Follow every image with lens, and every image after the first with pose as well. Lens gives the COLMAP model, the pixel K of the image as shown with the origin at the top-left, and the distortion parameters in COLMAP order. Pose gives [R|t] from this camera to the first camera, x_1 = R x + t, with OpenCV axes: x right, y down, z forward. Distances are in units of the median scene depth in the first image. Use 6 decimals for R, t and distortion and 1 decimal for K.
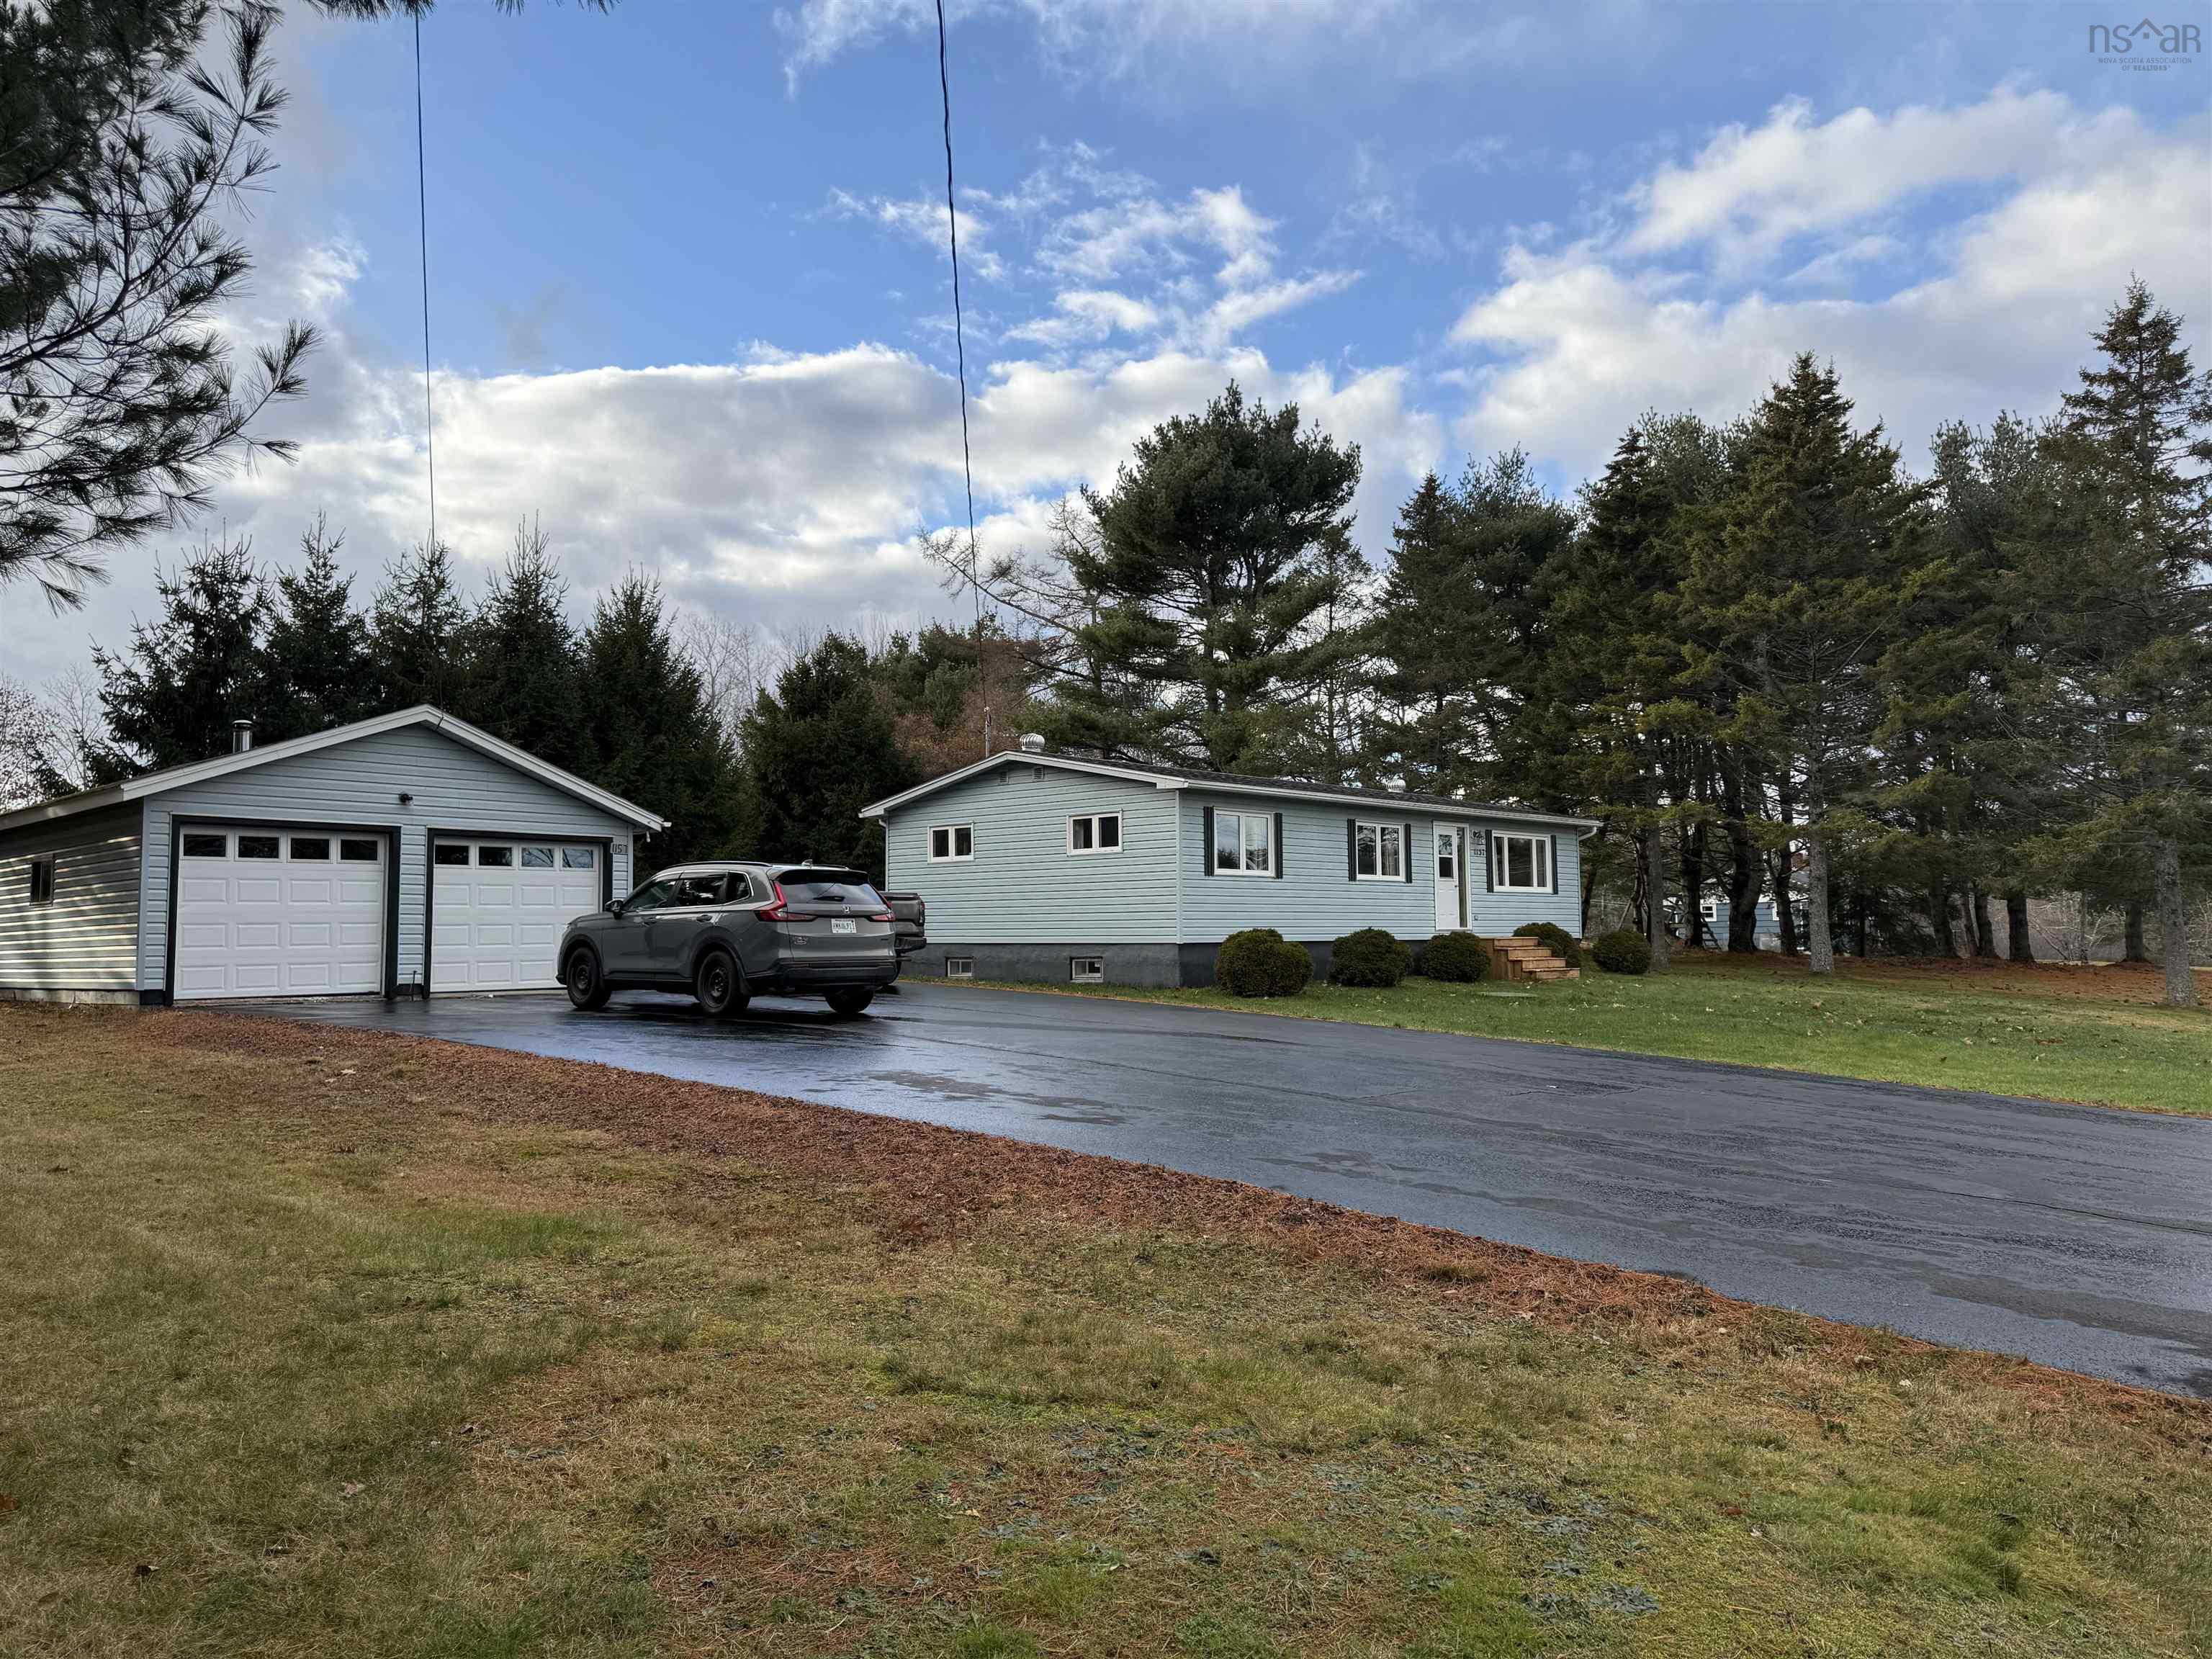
lens RADIAL K [[1506.7, 0, 1106.0], [0, 1506.7, 829.5], [0, 0, 1]] dist [0.023378, -0.026518]
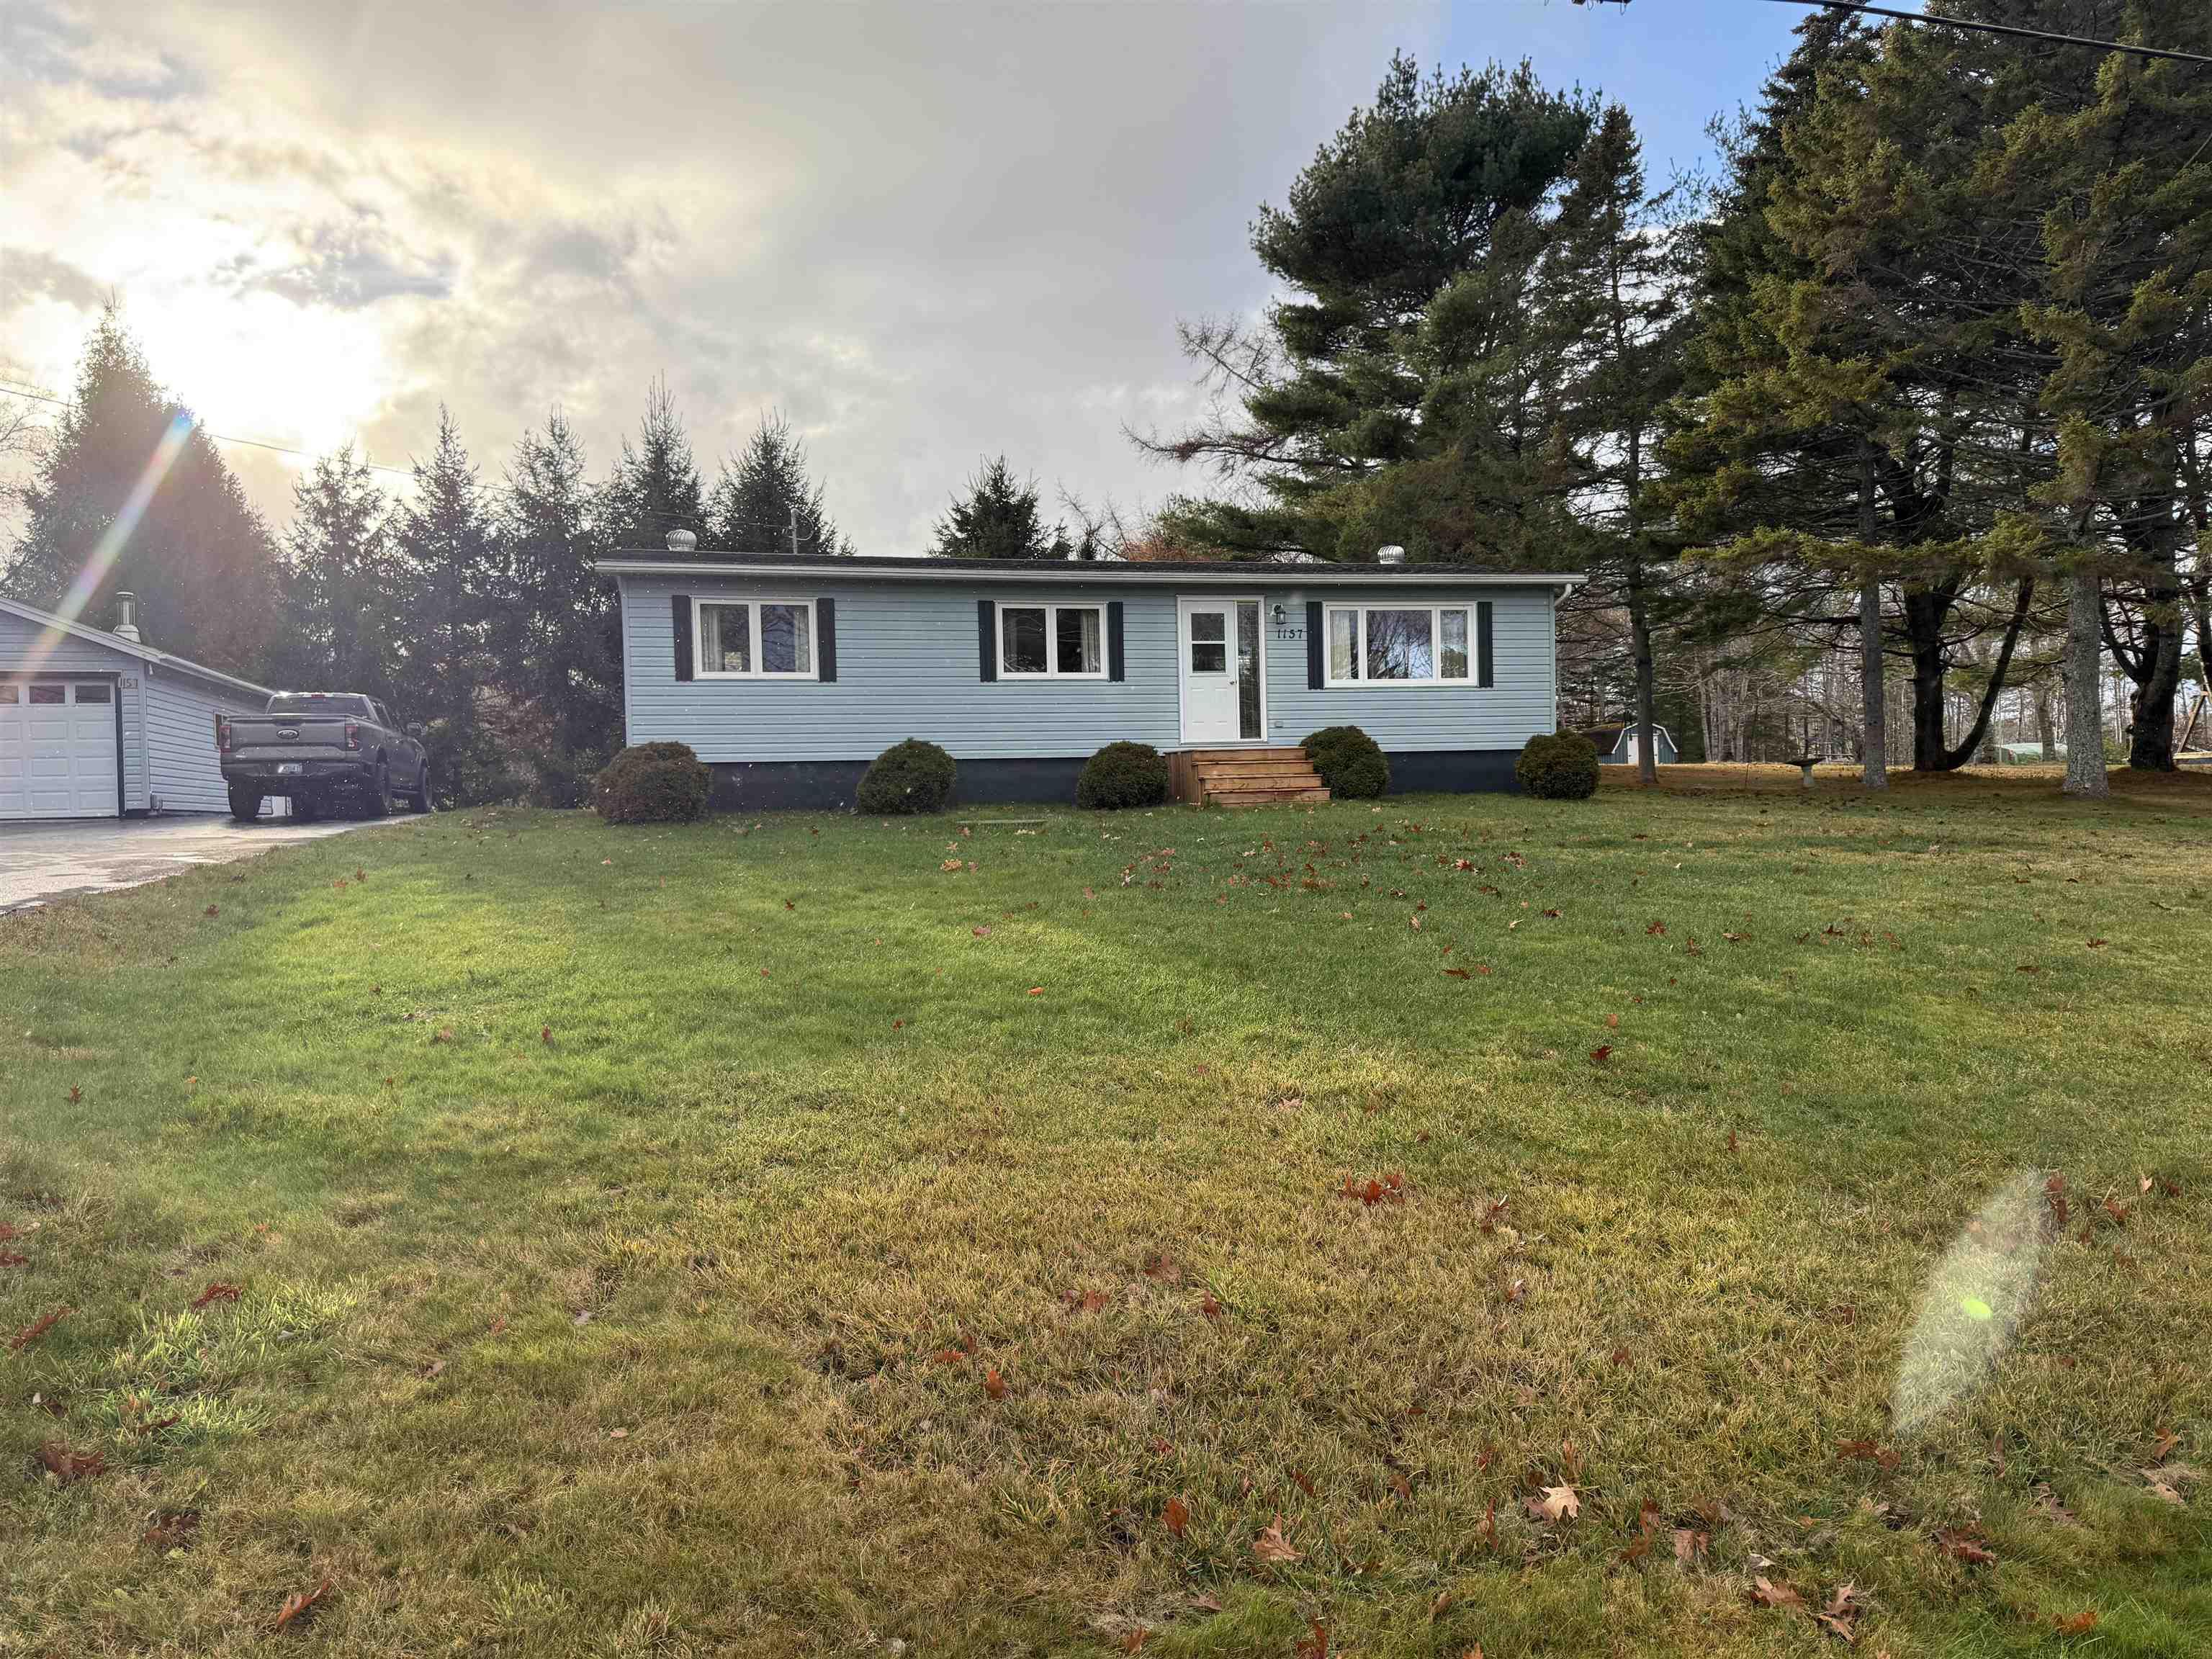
lens RADIAL K [[1421.1, 0, 1106.0], [0, 1421.1, 829.5], [0, 0, 1]] dist [0.130605, -0.178376]
pose [[0.853895, 0.002453, -0.520440, 0.495934], [0.054276, 0.994116, 0.093738, 0.037379], [0.517608, -0.108290, 0.848738, 0.330941]]
